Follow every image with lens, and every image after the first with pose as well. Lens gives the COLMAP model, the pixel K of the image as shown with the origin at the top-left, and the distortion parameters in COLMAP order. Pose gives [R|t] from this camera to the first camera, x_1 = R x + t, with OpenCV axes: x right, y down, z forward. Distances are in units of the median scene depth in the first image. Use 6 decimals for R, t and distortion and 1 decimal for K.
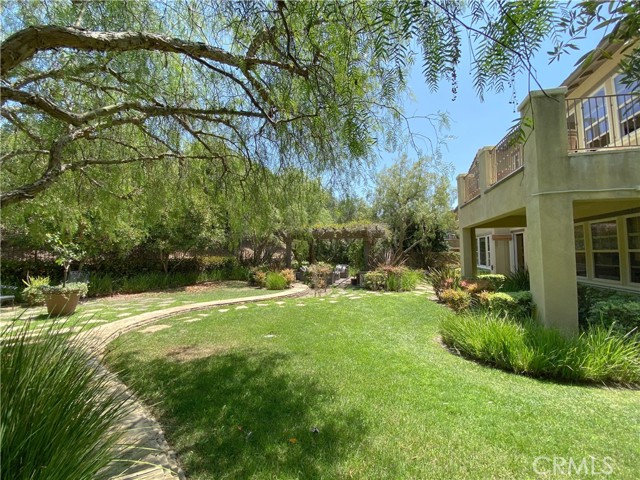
lens RADIAL K [[260.9, 0, 320.0], [0, 260.9, 240.0], [0, 0, 1]] dist [0.046510, -0.032445]
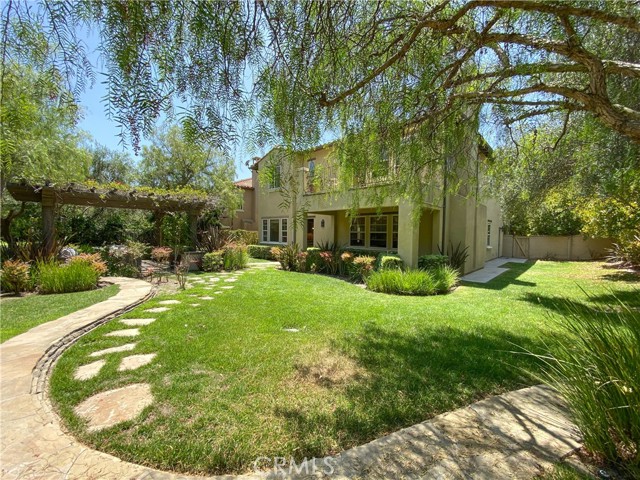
lens RADIAL K [[260.9, 0, 320.0], [0, 260.9, 240.0], [0, 0, 1]] dist [0.046510, -0.032445]
pose [[0.439539, -0.013155, 0.898127, -1.140973], [-0.060125, 0.997219, 0.044032, 0.057261], [-0.896209, -0.073353, 0.437525, 0.761784]]
